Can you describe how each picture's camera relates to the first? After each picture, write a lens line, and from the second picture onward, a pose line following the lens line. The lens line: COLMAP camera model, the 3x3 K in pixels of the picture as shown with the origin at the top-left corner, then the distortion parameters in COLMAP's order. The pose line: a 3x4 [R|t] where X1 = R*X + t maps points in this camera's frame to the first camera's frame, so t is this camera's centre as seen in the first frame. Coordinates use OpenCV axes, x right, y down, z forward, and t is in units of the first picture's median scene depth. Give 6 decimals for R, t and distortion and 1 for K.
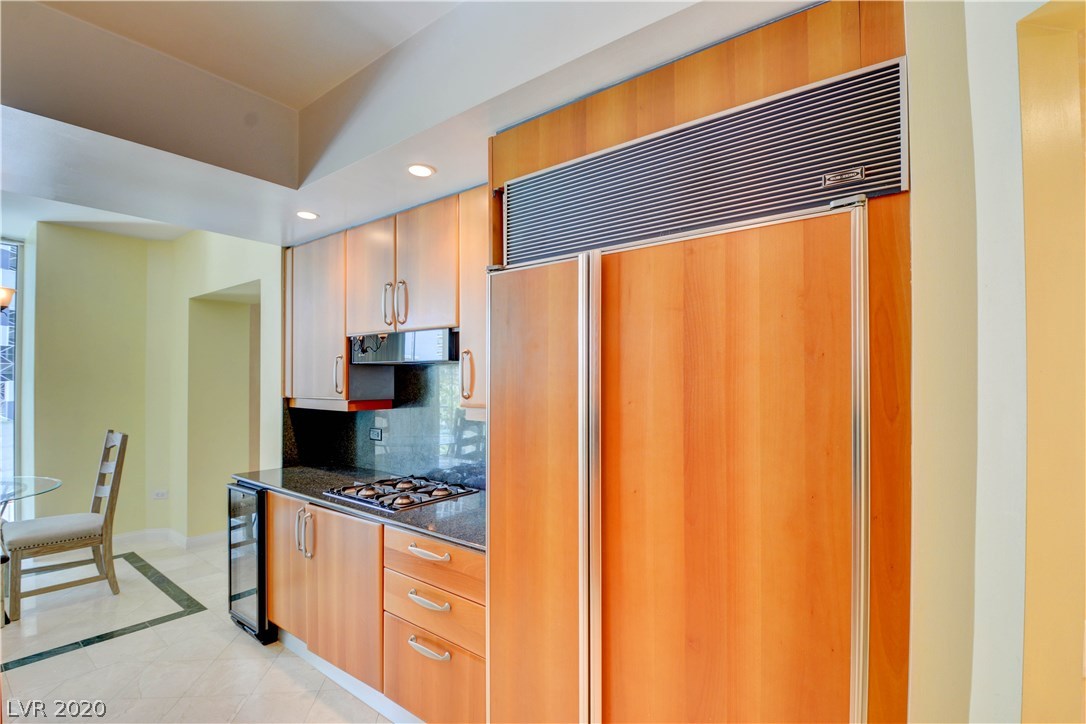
lens RADIAL K [[479.6, 0, 539.5], [0, 479.6, 368.5], [0, 0, 1]] dist [0.017991, -0.022985]
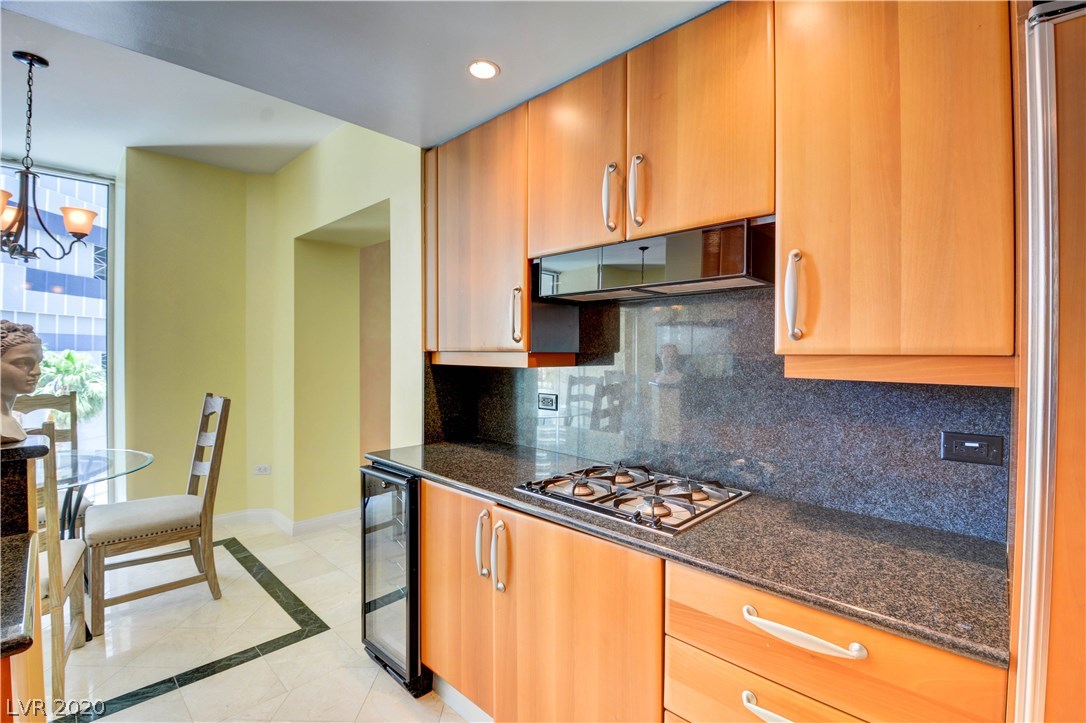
lens RADIAL K [[482.1, 0, 547.8], [0, 482.1, 345.0], [0, 0, 1]] dist [0.037999, -0.042026]
pose [[0.993530, -0.001161, -0.113566, -0.257846], [0.002440, 0.999935, 0.011124, 0.043071], [0.113546, -0.011329, 0.993468, 0.275175]]
